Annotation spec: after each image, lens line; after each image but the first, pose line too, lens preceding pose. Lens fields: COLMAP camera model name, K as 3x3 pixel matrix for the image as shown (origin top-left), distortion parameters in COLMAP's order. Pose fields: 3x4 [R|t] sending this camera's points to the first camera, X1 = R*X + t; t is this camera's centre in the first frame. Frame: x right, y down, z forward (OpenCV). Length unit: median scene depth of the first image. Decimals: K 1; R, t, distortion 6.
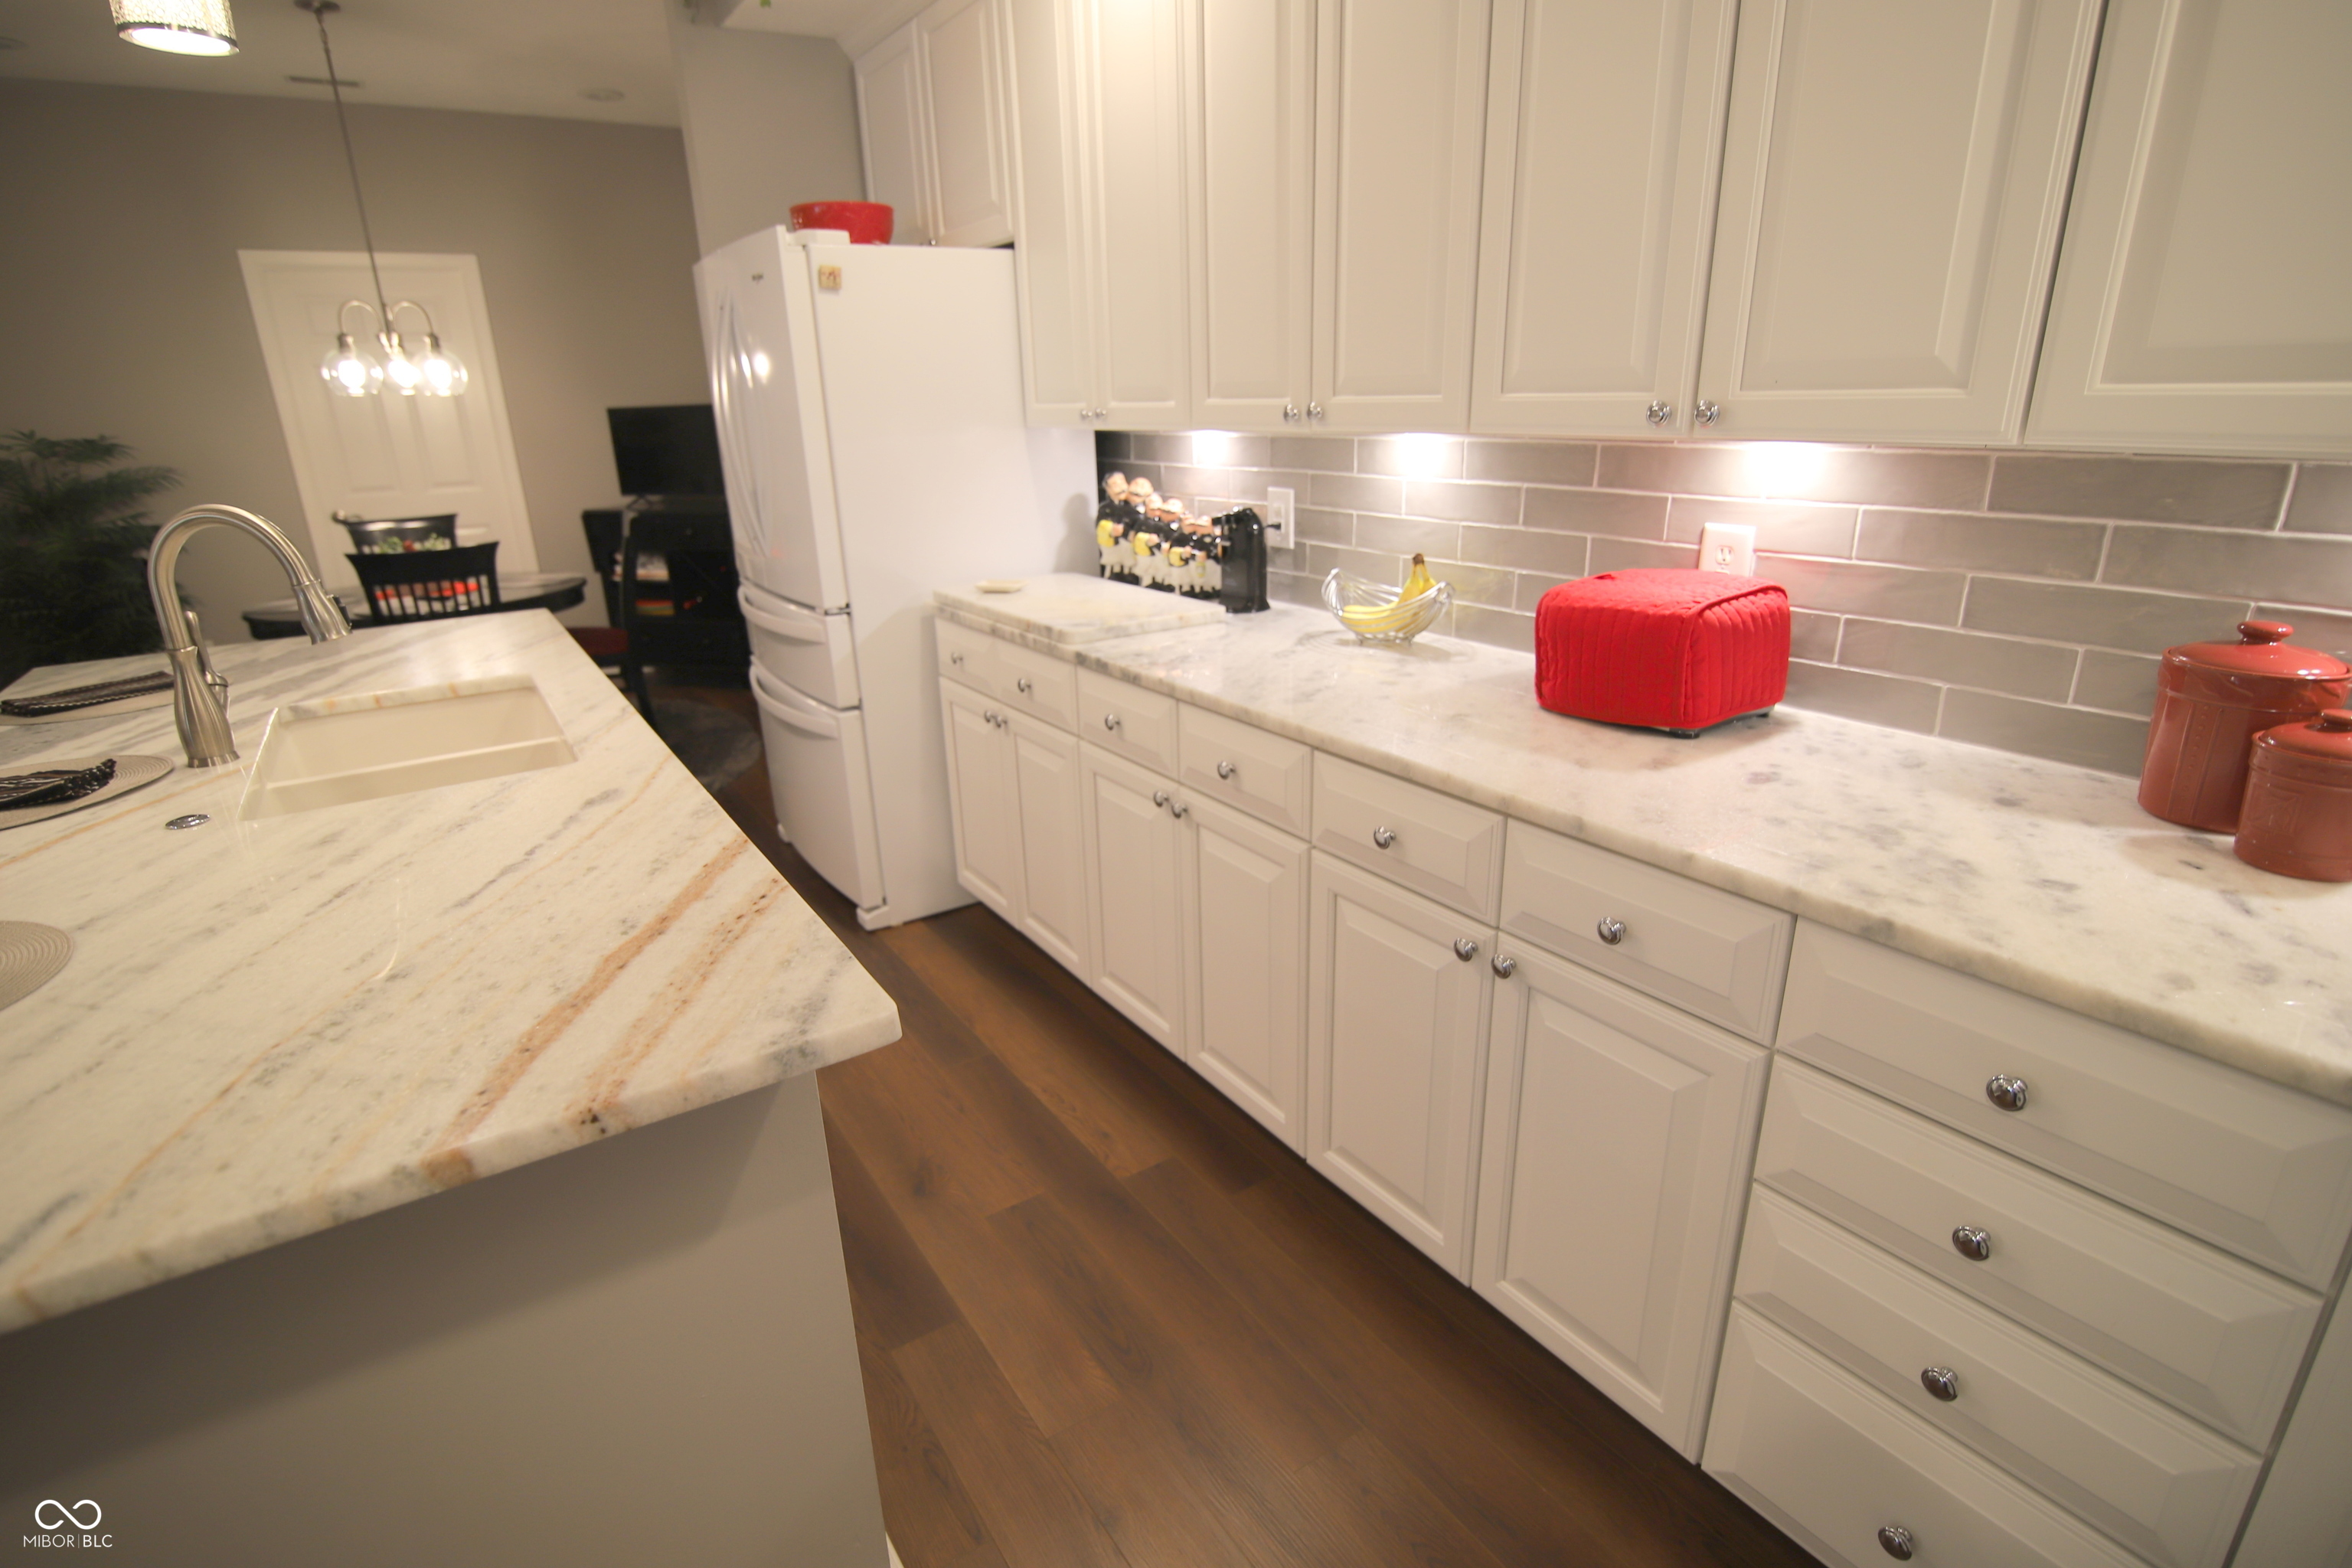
lens RADIAL K [[1113.8, 0, 1195.4], [0, 1113.8, 759.5], [0, 0, 1]] dist [-0.018455, 0.001160]
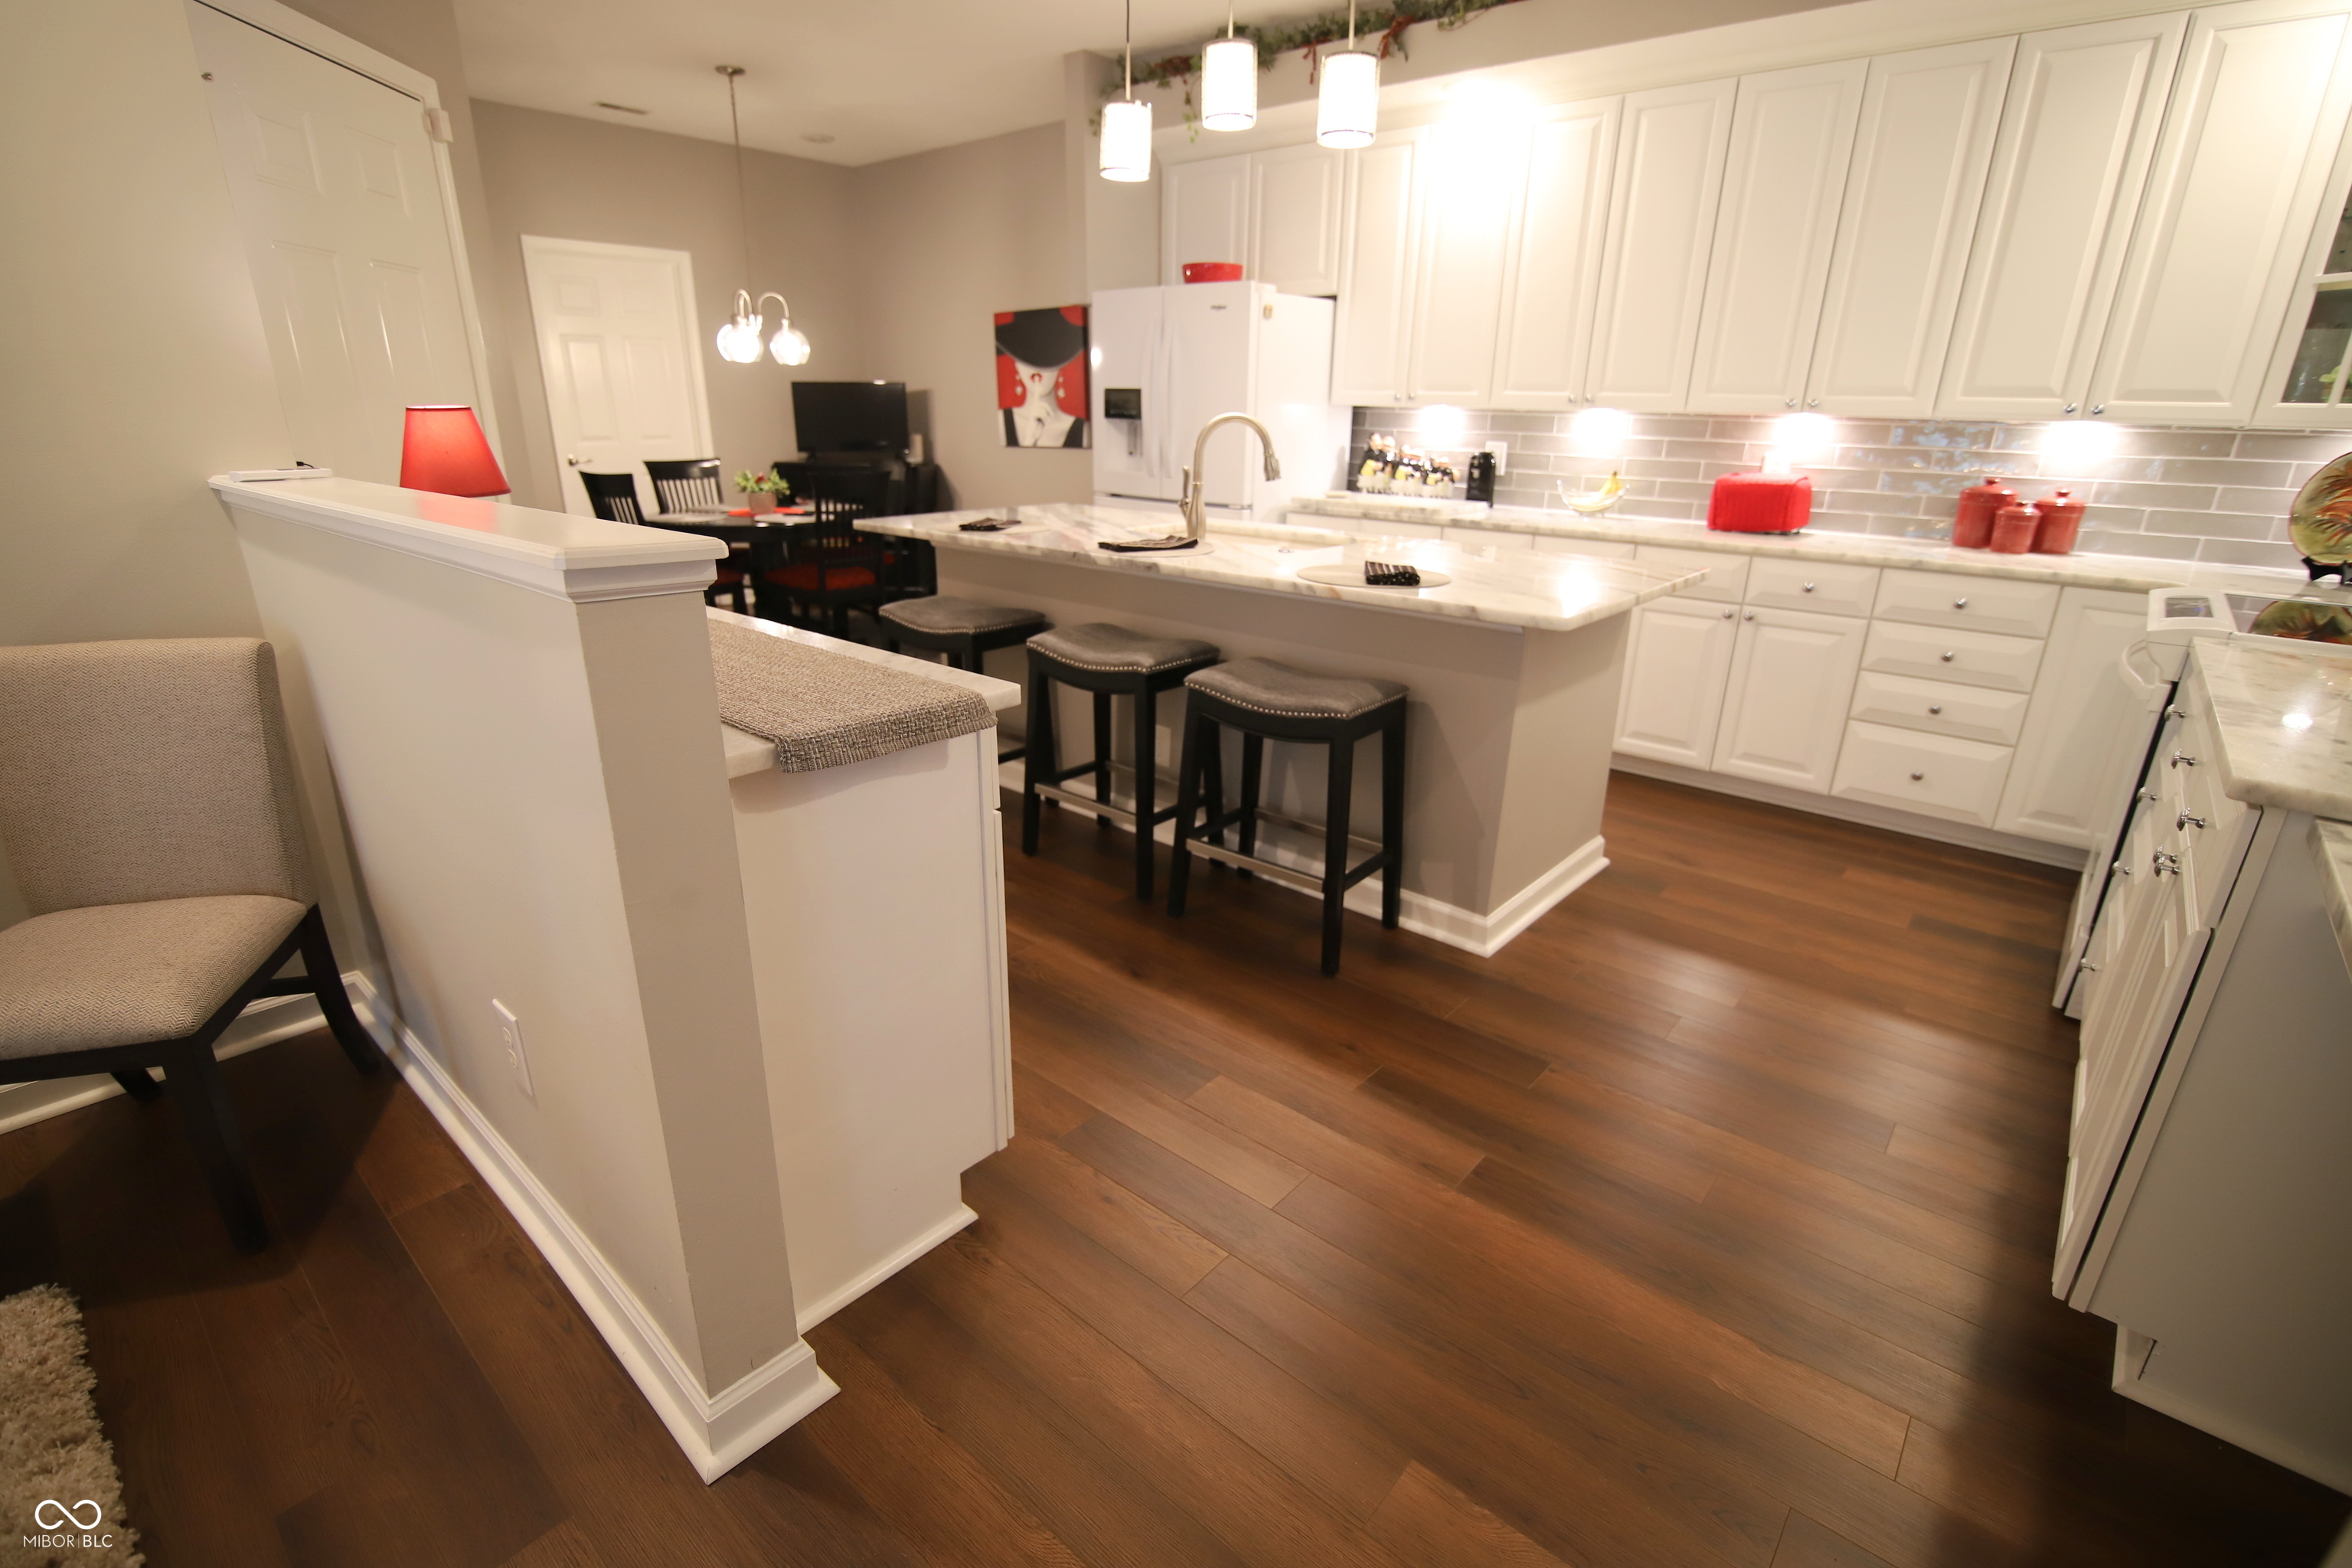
lens RADIAL K [[1113.8, 0, 1106.8], [0, 1113.8, 783.7], [0, 0, 1]] dist [-0.018455, 0.001160]
pose [[0.965971, -0.046124, 0.254506, -1.328607], [0.043220, 0.998921, 0.016995, 0.338004], [-0.255015, -0.005417, 0.966922, -0.796862]]
